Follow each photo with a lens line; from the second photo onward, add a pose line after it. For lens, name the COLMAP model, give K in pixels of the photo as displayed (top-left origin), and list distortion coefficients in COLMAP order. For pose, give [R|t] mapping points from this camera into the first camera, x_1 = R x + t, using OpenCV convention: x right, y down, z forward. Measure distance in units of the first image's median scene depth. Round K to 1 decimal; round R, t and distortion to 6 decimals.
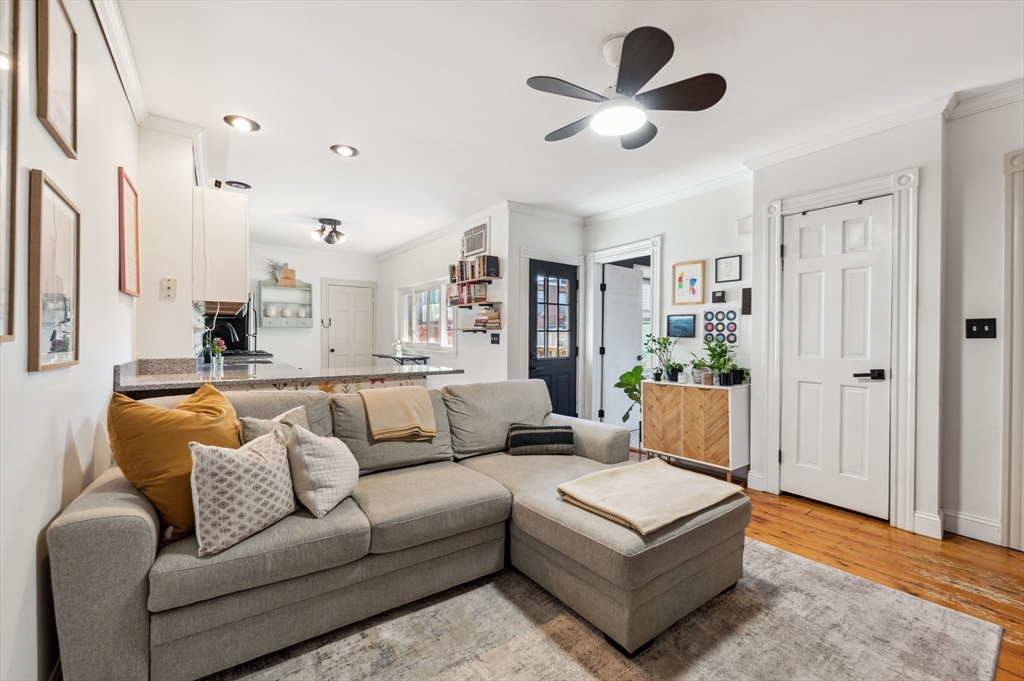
lens RADIAL K [[407.4, 0, 510.6], [0, 407.4, 337.5], [0, 0, 1]] dist [0.002273, 0.000037]
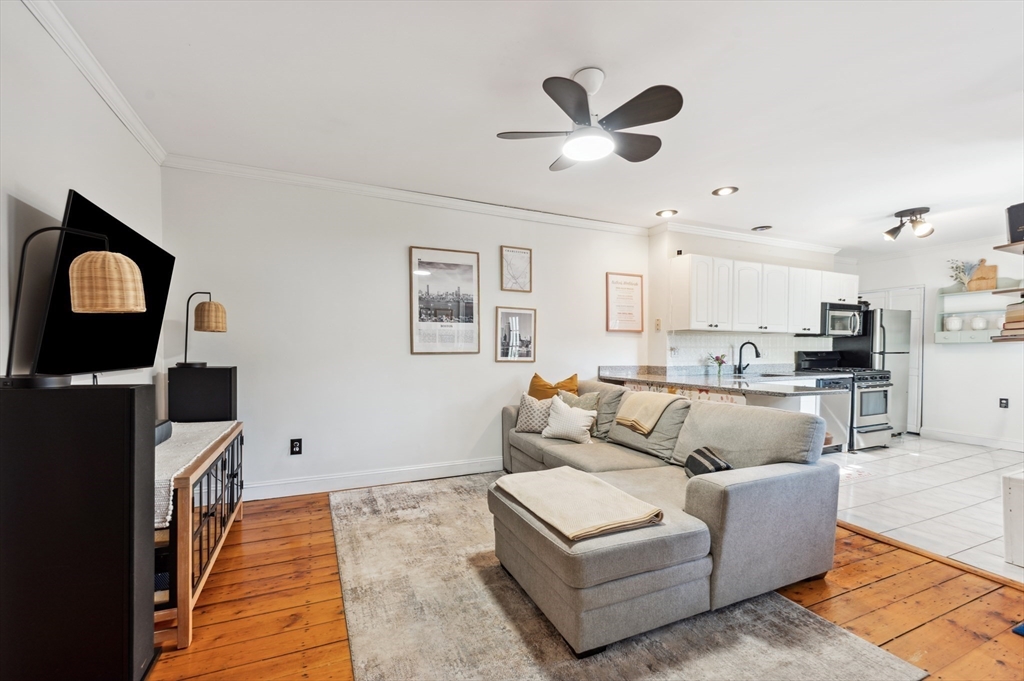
lens RADIAL K [[427.0, 0, 512.2], [0, 427.0, 354.9], [0, 0, 1]] dist [-0.001554, -0.000107]
pose [[-0.200264, 0.003053, -0.979737, 0.942254], [-0.008725, 0.999950, 0.004900, 0.002136], [0.979703, 0.009529, -0.200228, 0.696173]]
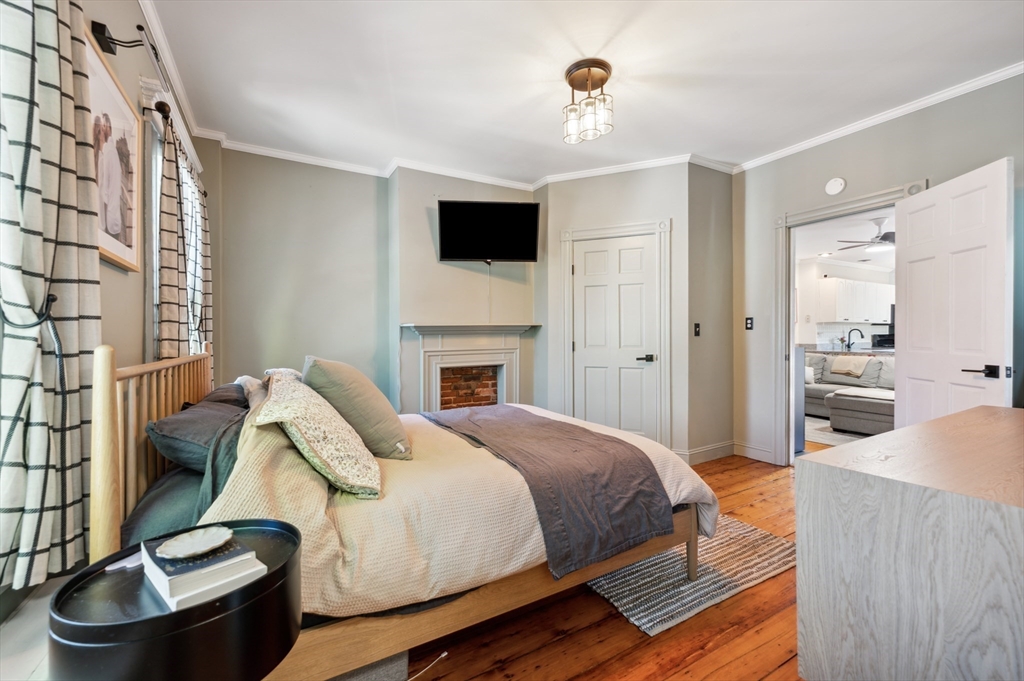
lens RADIAL K [[407.4, 0, 509.4], [0, 407.4, 338.9], [0, 0, 1]] dist [0.002273, 0.000037]
pose [[-0.129445, -0.001678, -0.991585, 2.017874], [-0.002748, 0.999995, -0.001333, 0.025595], [0.991583, 0.002553, -0.129449, -0.608123]]
